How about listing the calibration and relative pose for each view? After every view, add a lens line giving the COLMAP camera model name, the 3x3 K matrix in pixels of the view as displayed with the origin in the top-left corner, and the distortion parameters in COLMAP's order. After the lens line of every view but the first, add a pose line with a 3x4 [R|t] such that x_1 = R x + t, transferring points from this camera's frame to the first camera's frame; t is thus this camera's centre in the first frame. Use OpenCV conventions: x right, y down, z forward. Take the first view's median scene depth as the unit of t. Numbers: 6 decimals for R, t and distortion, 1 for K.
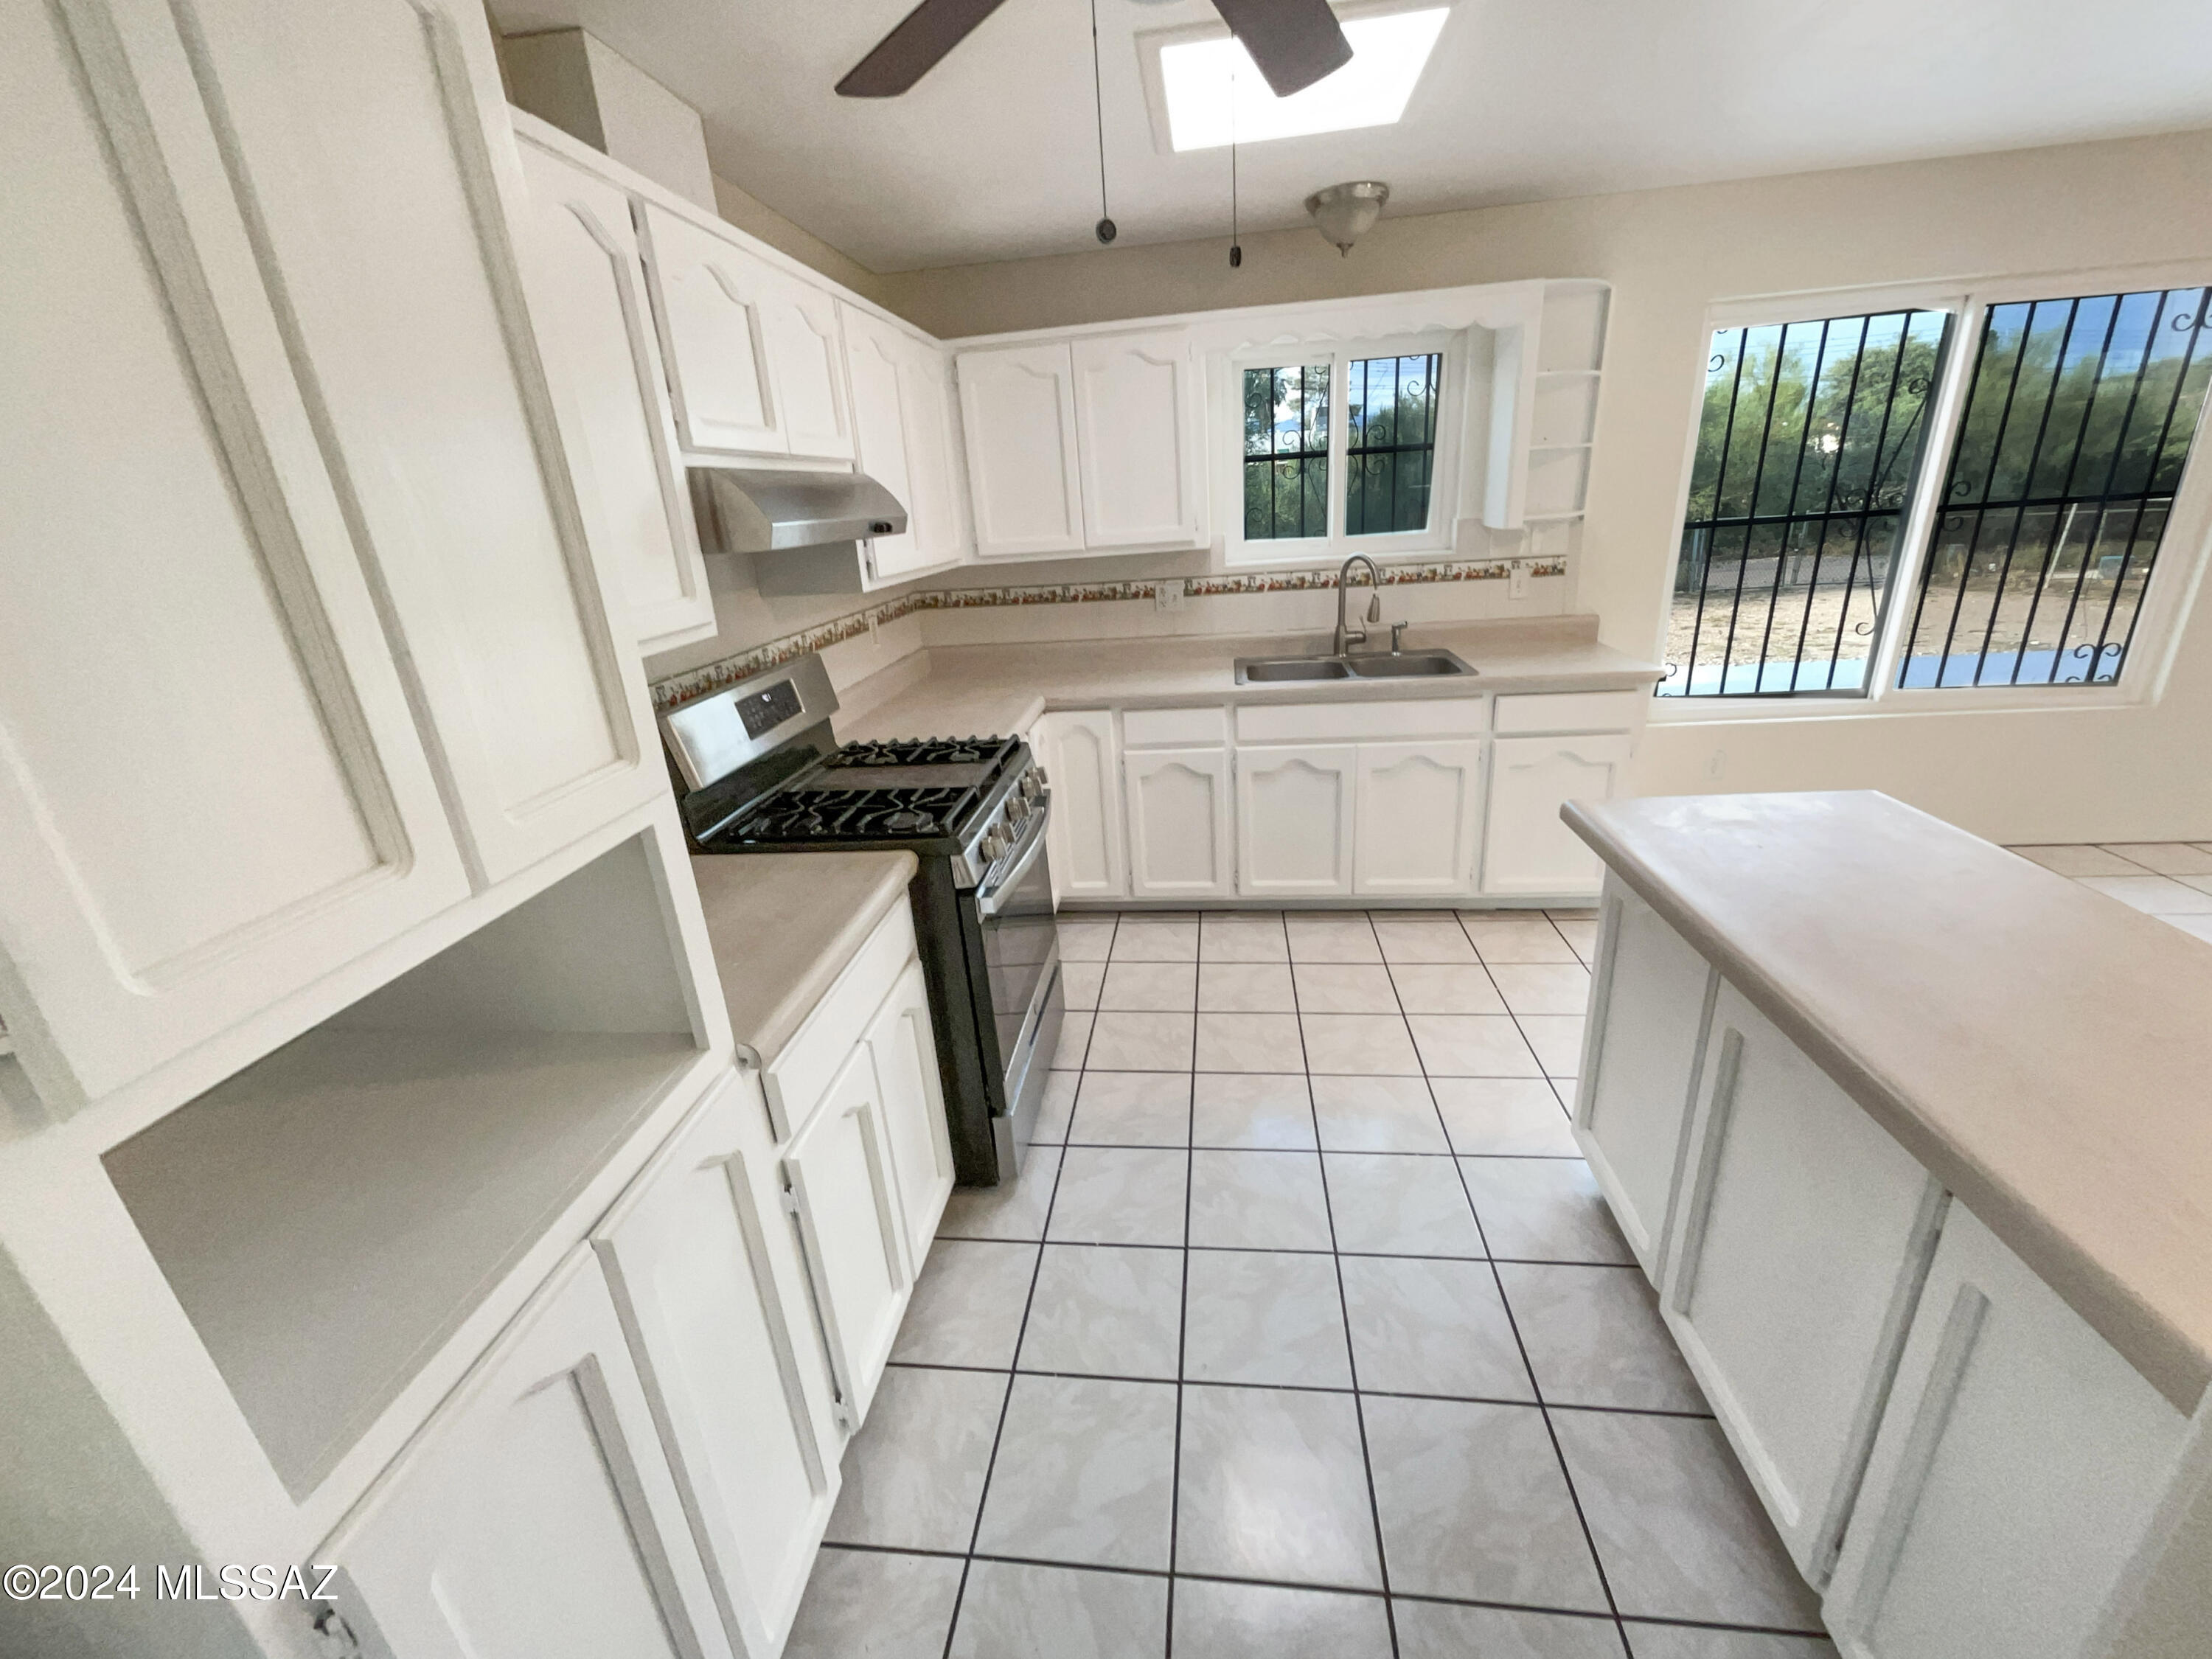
lens RADIAL K [[899.1, 0, 1073.0], [0, 899.1, 830.0], [0, 0, 1]] dist [-0.003082, -0.000186]
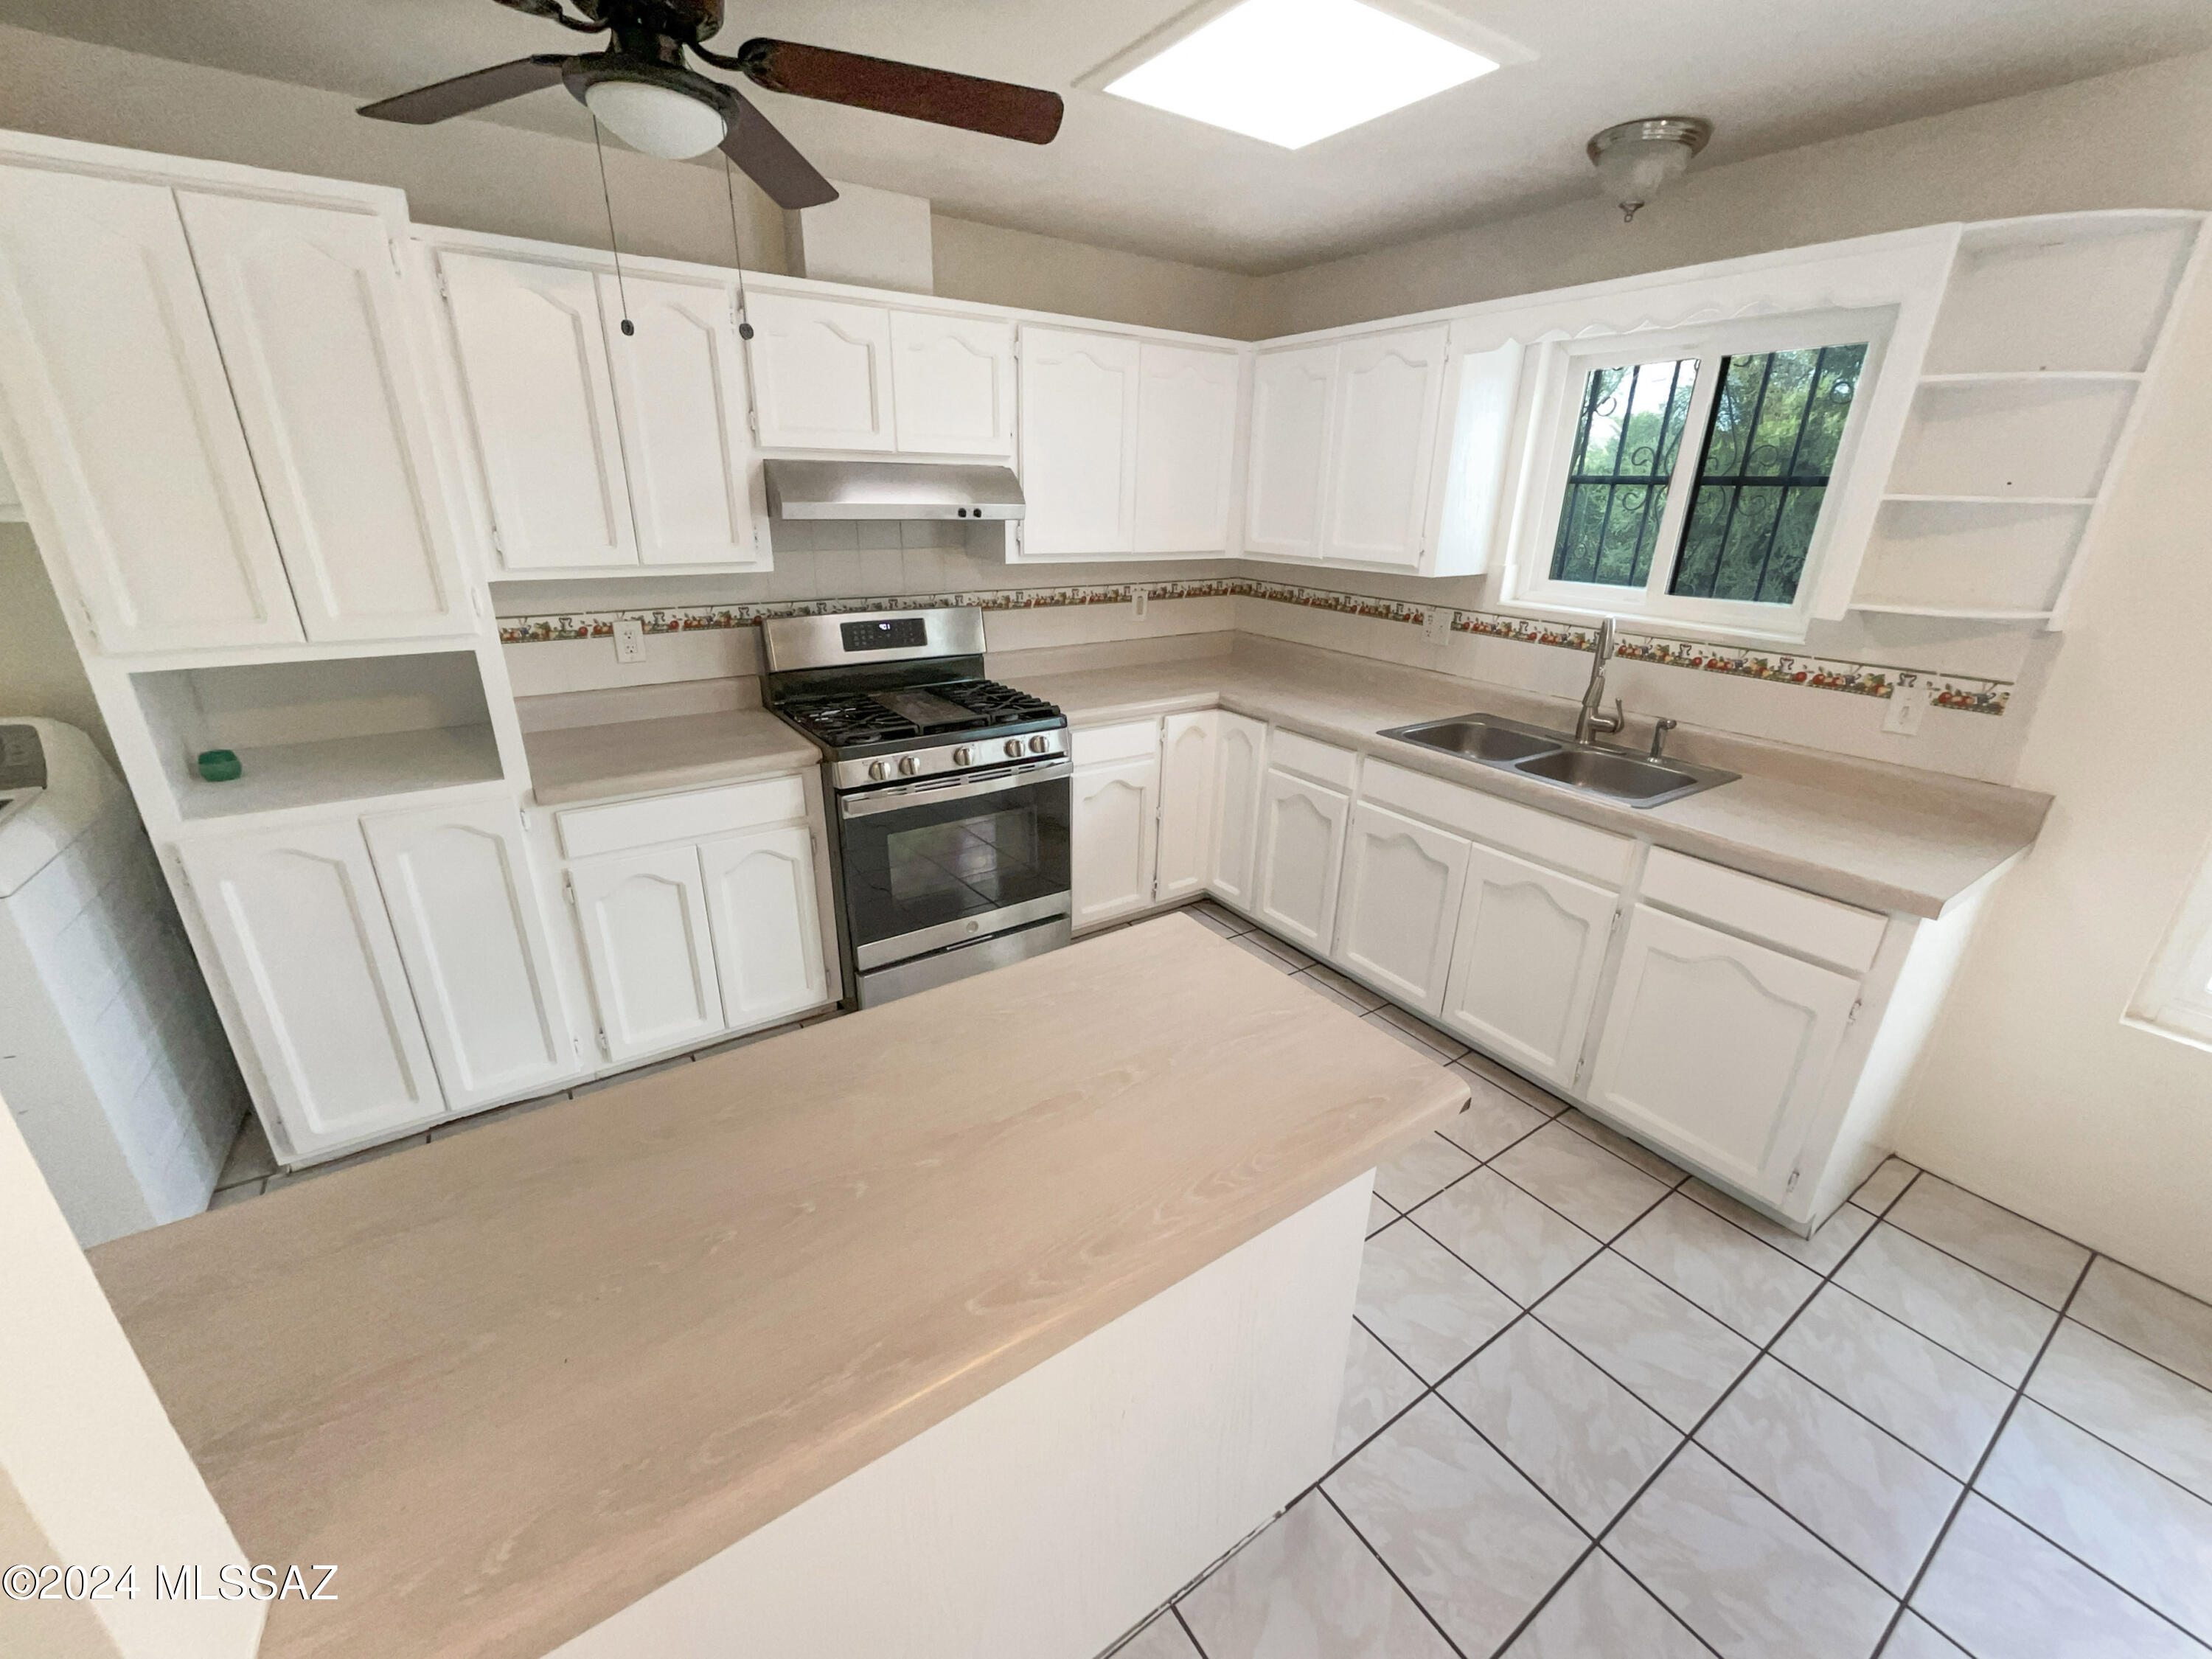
lens RADIAL K [[899.1, 0, 1120.5], [0, 899.1, 832.0], [0, 0, 1]] dist [-0.003082, -0.000186]
pose [[0.661422, 0.343207, -0.666880, 0.581910], [-0.317305, 0.933713, 0.165823, -0.124536], [0.679586, 0.101925, 0.726480, 0.177693]]
